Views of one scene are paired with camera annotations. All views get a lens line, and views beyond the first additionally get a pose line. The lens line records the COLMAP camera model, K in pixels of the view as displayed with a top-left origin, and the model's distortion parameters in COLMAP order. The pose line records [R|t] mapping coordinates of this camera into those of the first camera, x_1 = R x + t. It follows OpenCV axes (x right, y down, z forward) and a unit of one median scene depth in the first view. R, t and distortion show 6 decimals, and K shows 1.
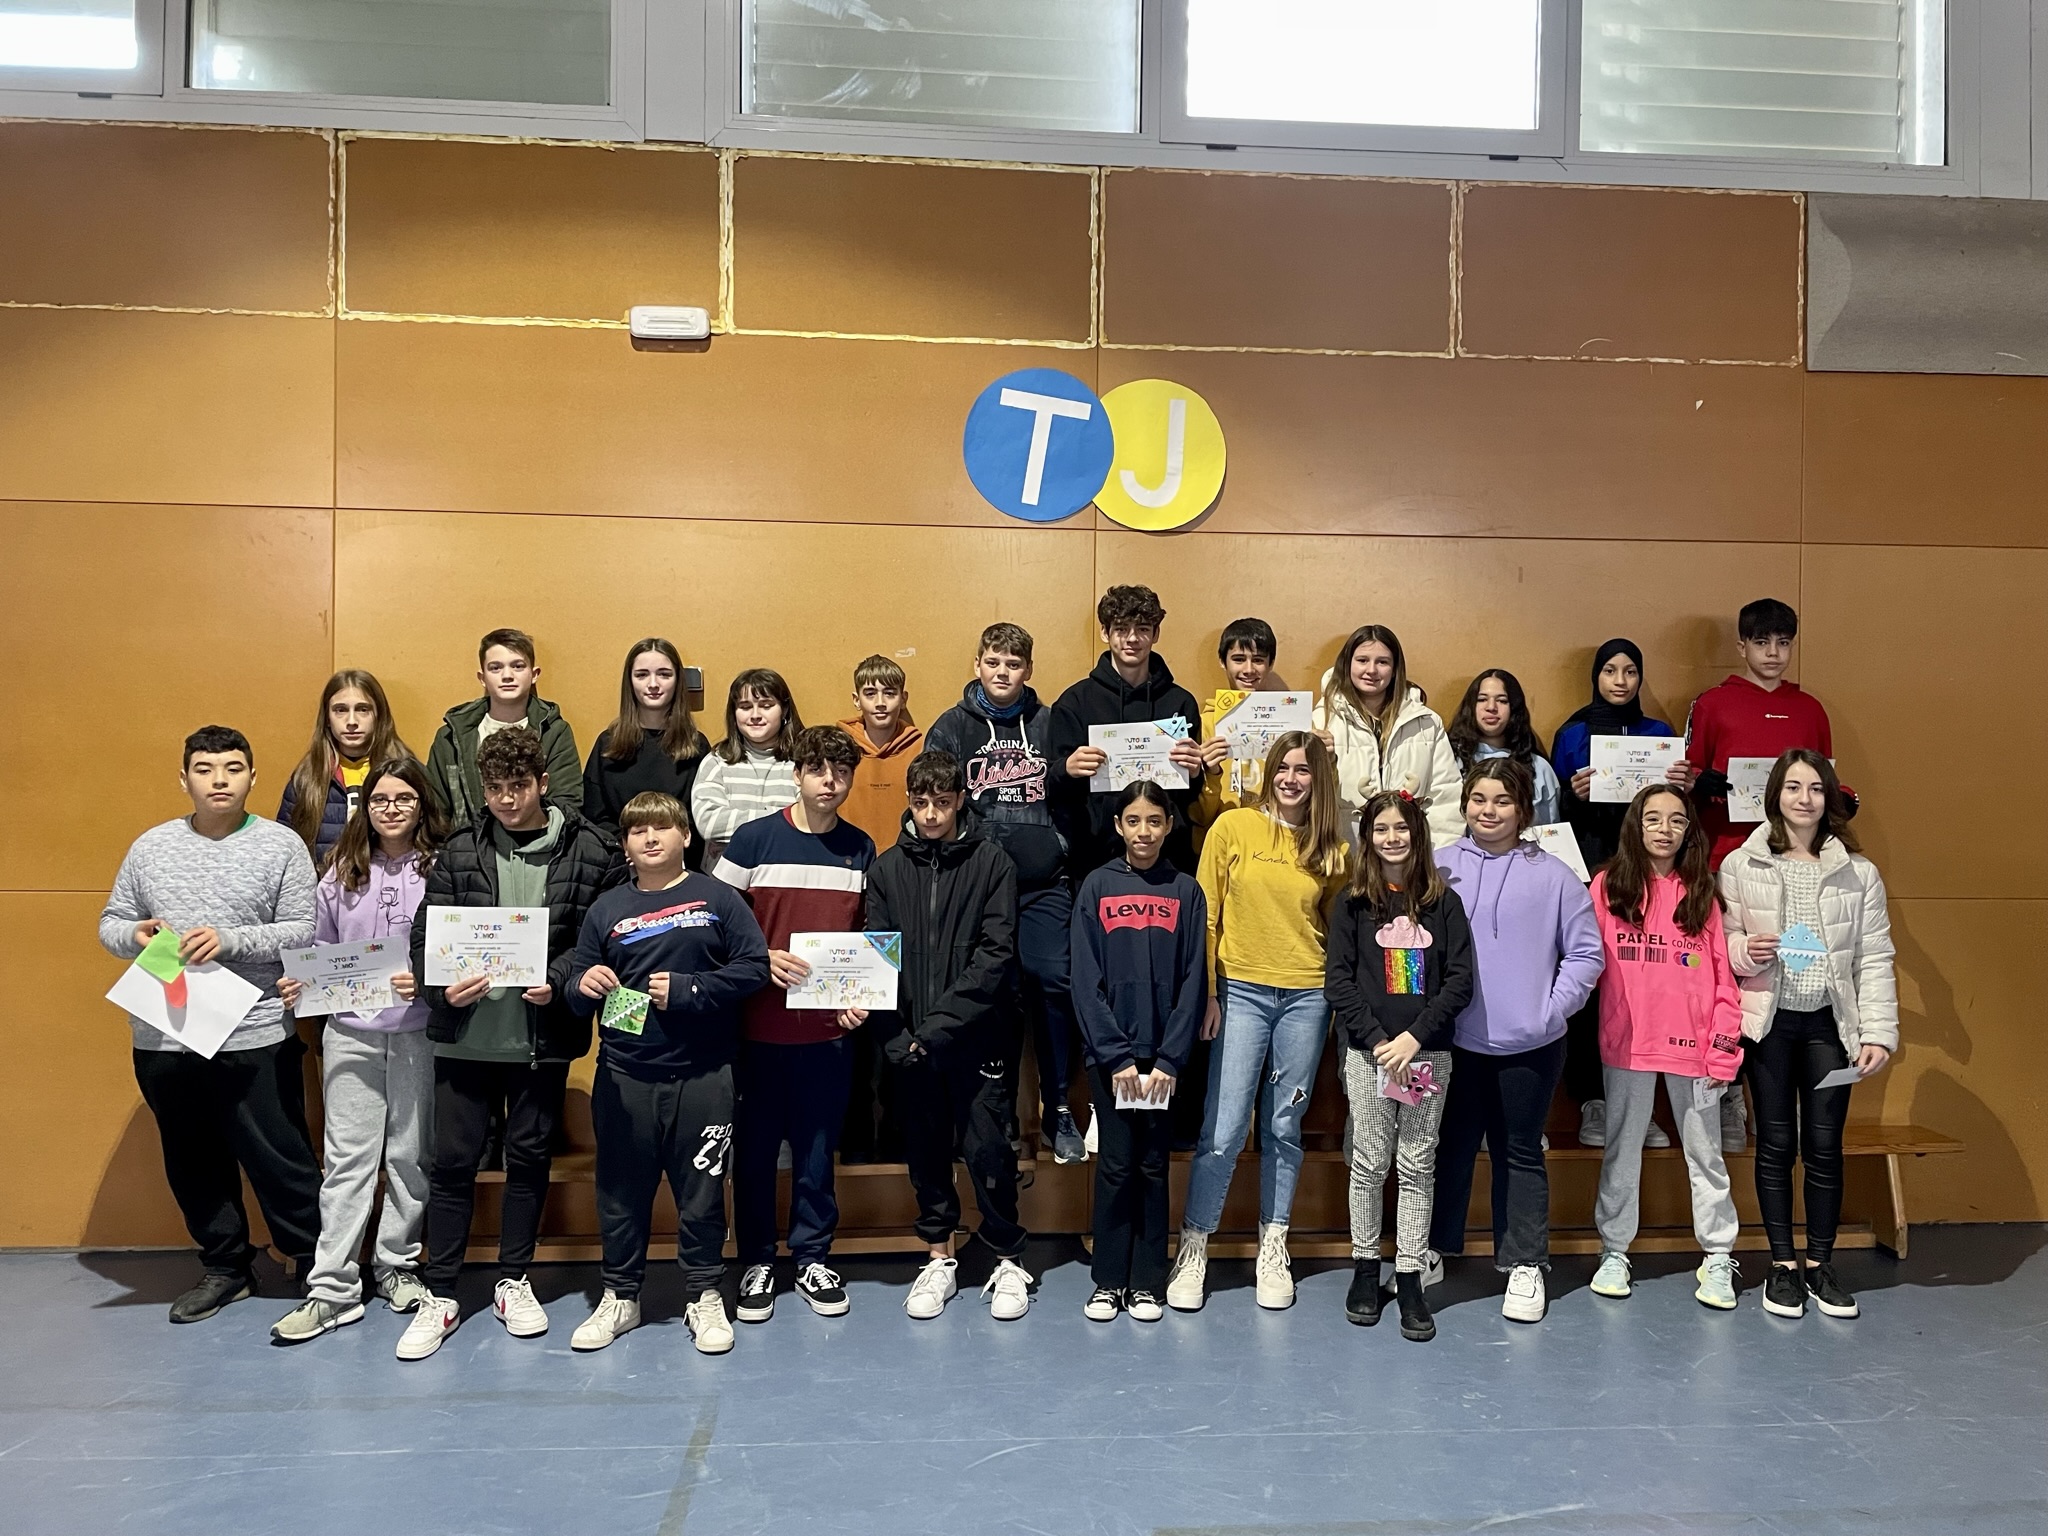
lens RADIAL K [[1622.2, 0, 1036.5], [0, 1622.2, 762.6], [0, 0, 1]] dist [0.093104, -0.132211]
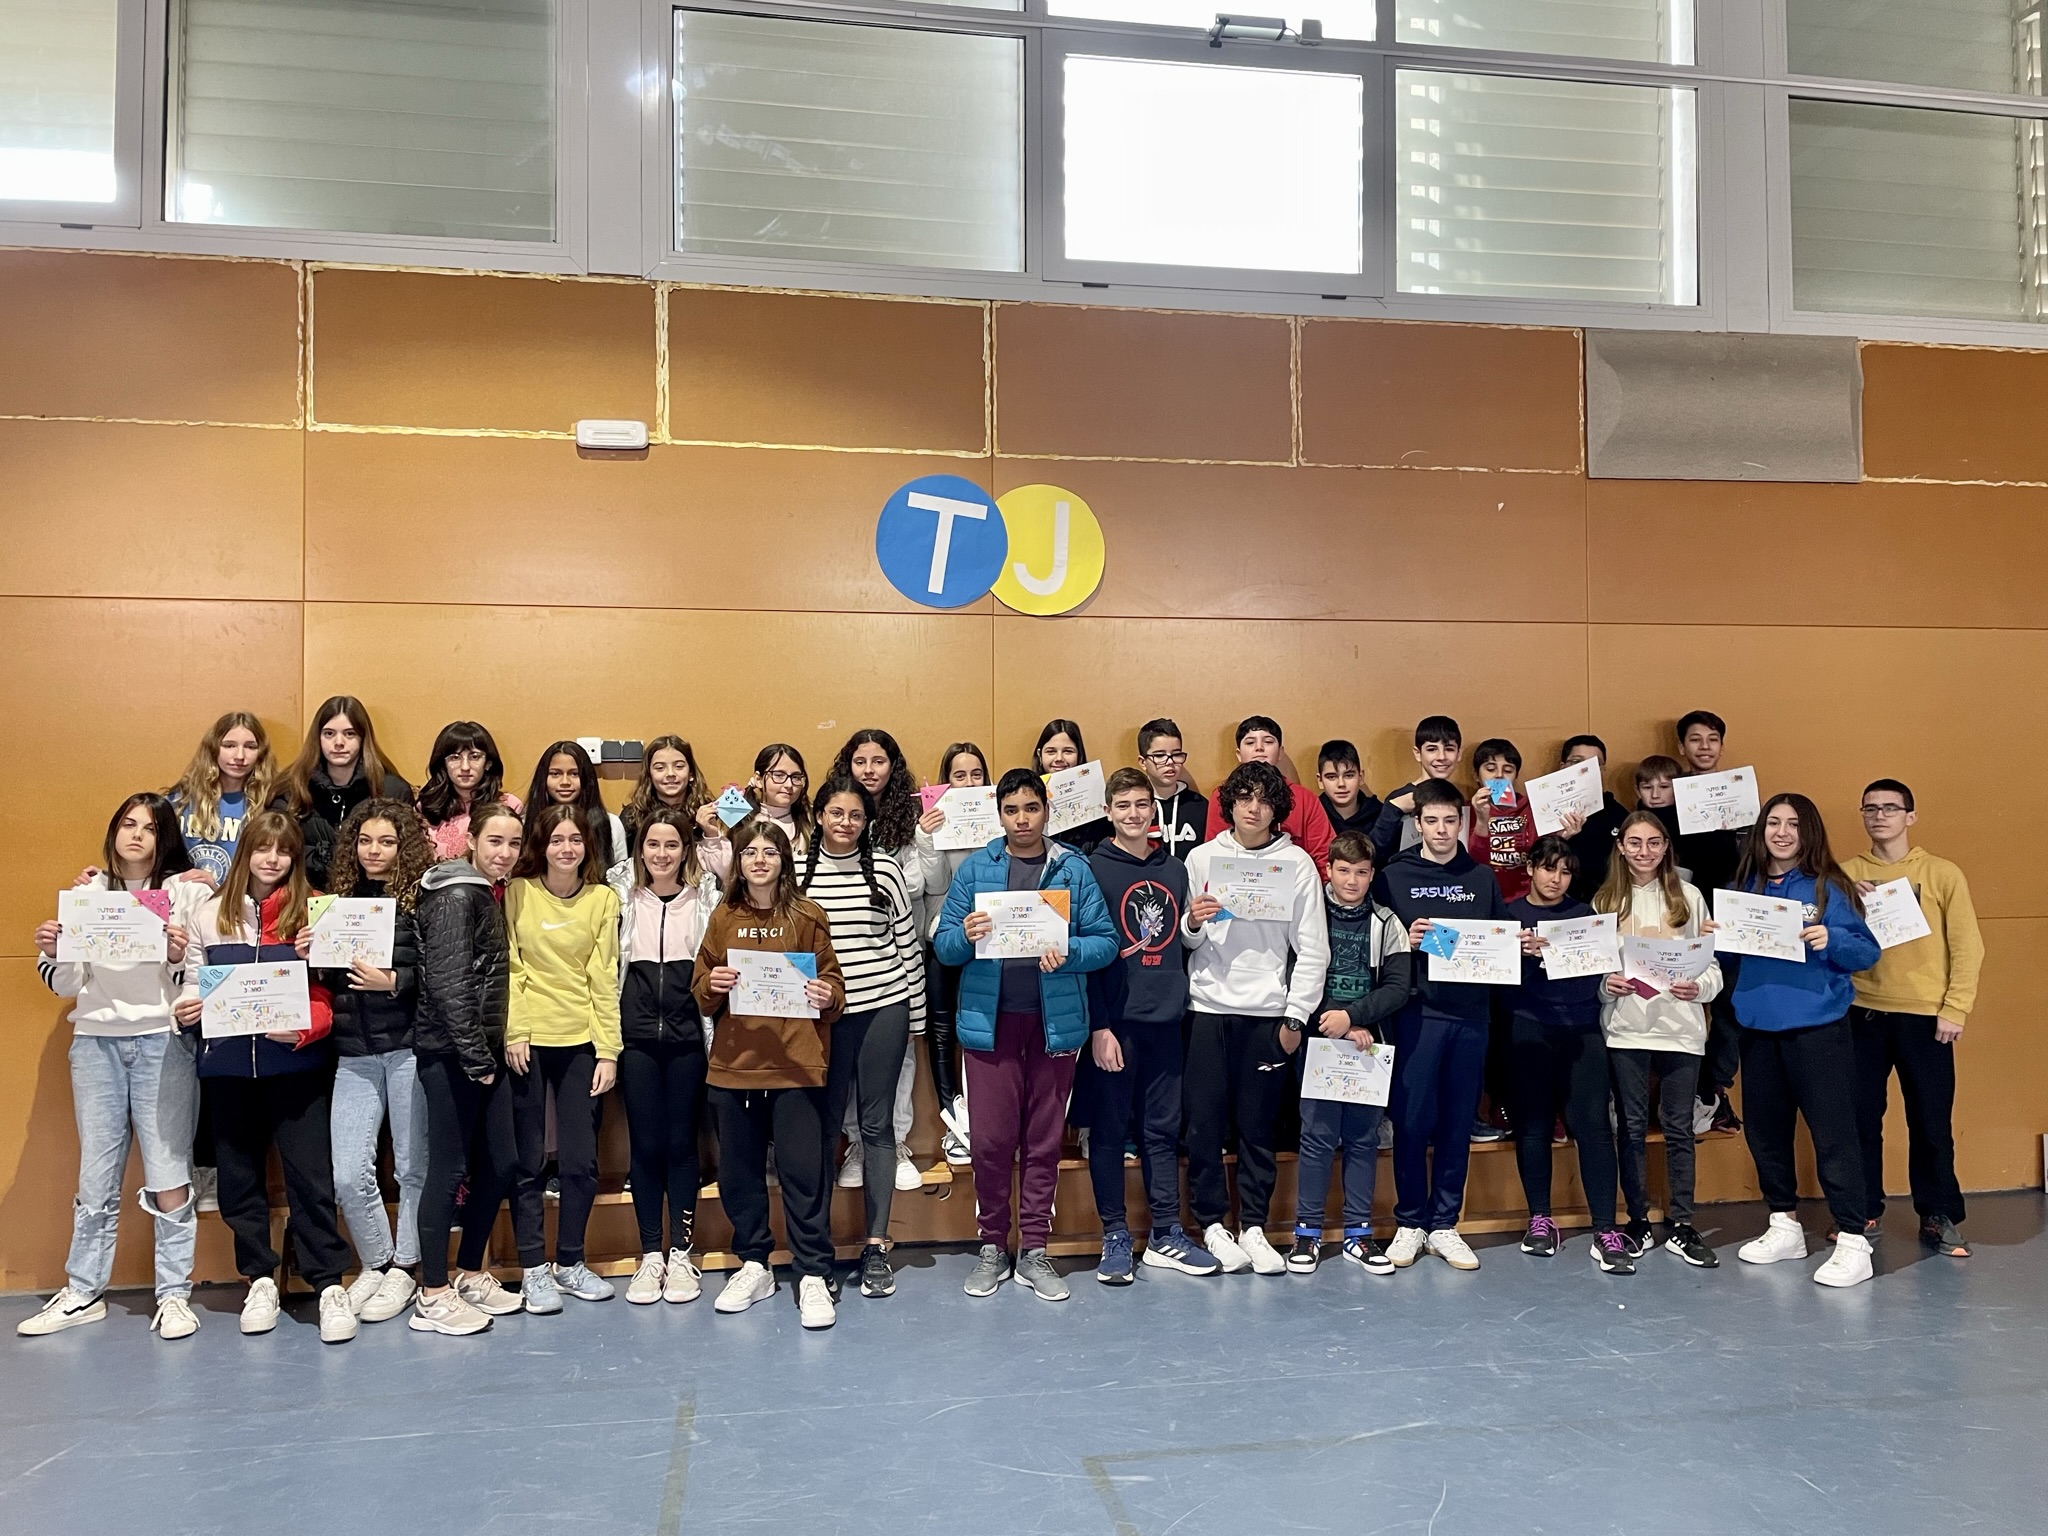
lens RADIAL K [[1622.2, 0, 1036.5], [0, 1622.2, 762.6], [0, 0, 1]] dist [0.093104, -0.132211]
pose [[0.995367, -0.013848, 0.095148, -0.043609], [0.016823, 0.999392, -0.030532, -0.004599], [-0.094668, 0.031991, 0.994995, -0.133736]]
